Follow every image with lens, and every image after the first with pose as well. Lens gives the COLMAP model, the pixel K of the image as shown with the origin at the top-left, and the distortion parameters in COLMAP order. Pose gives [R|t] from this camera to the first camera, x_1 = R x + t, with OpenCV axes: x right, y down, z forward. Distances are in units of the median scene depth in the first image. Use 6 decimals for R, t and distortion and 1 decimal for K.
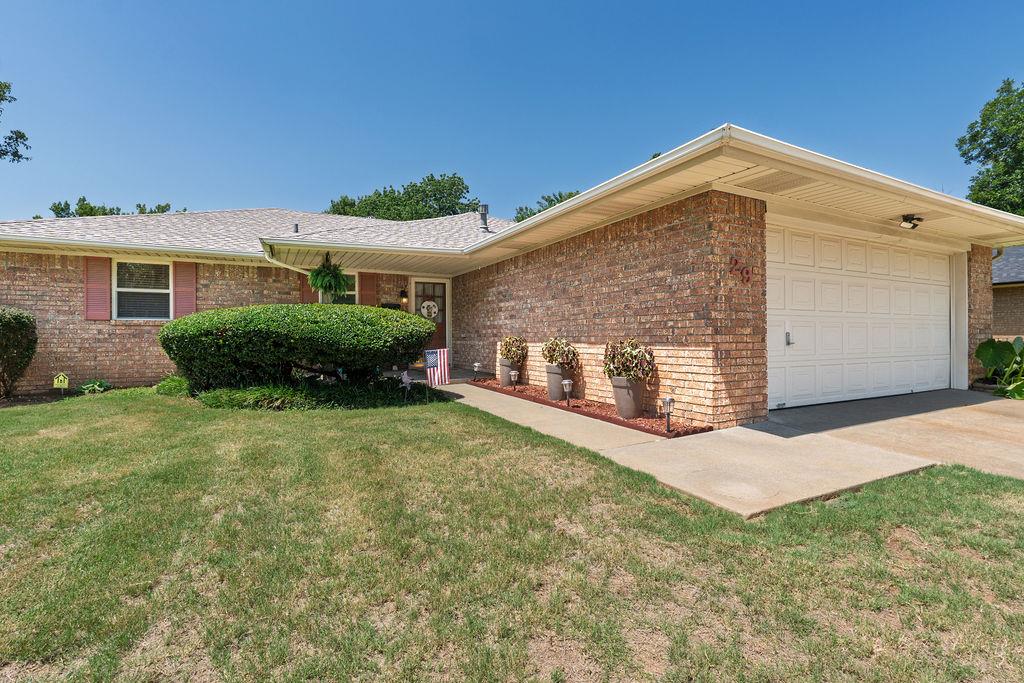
lens RADIAL K [[474.9, 0, 512.0], [0, 474.9, 341.5], [0, 0, 1]] dist [0.000447, 0.000371]
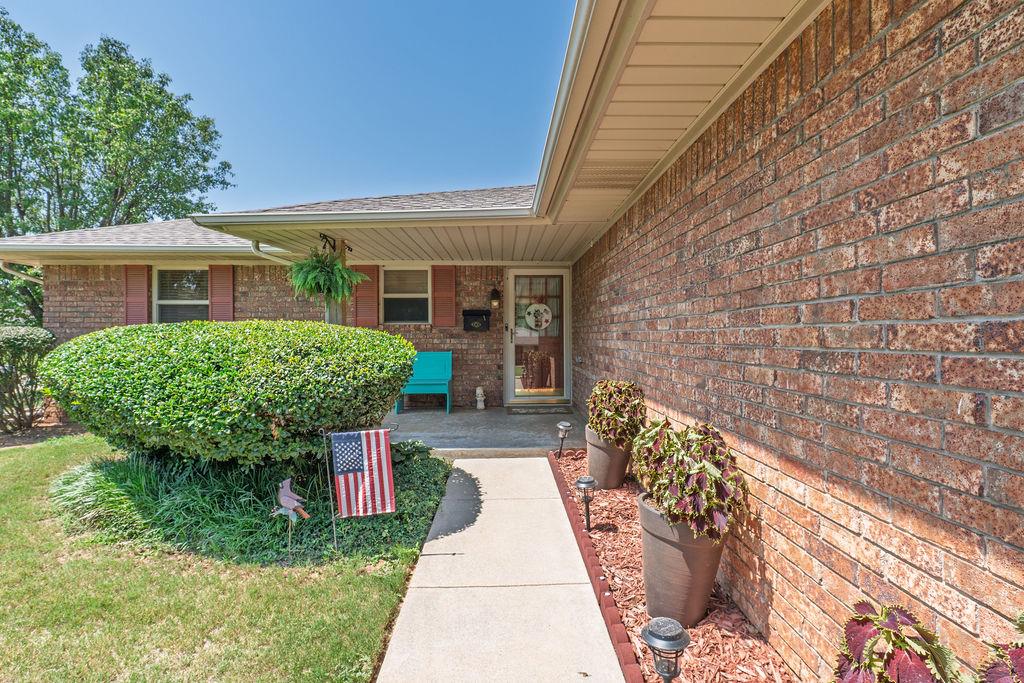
lens RADIAL K [[470.7, 0, 512.0], [0, 470.7, 341.5], [0, 0, 1]] dist [-0.001036, 0.000471]
pose [[0.898739, 0.008422, -0.438404, 0.096506], [-0.005876, 0.999957, 0.007163, -0.044438], [0.438445, -0.003861, 0.898750, 0.472974]]
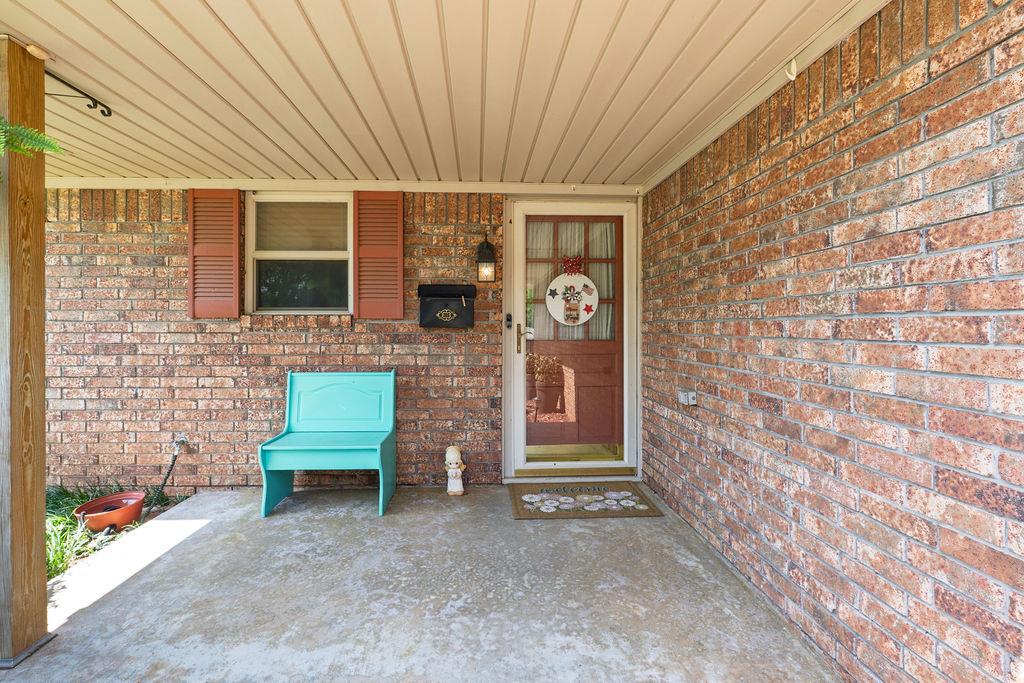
lens RADIAL K [[466.9, 0, 494.4], [0, 466.9, 324.5], [0, 0, 1]] dist [-0.000378, 0.000041]
pose [[0.904078, 0.007432, -0.427303, -0.100251], [-0.009731, 0.999948, -0.003197, -0.057943], [0.427257, 0.007049, 0.904103, 0.819101]]
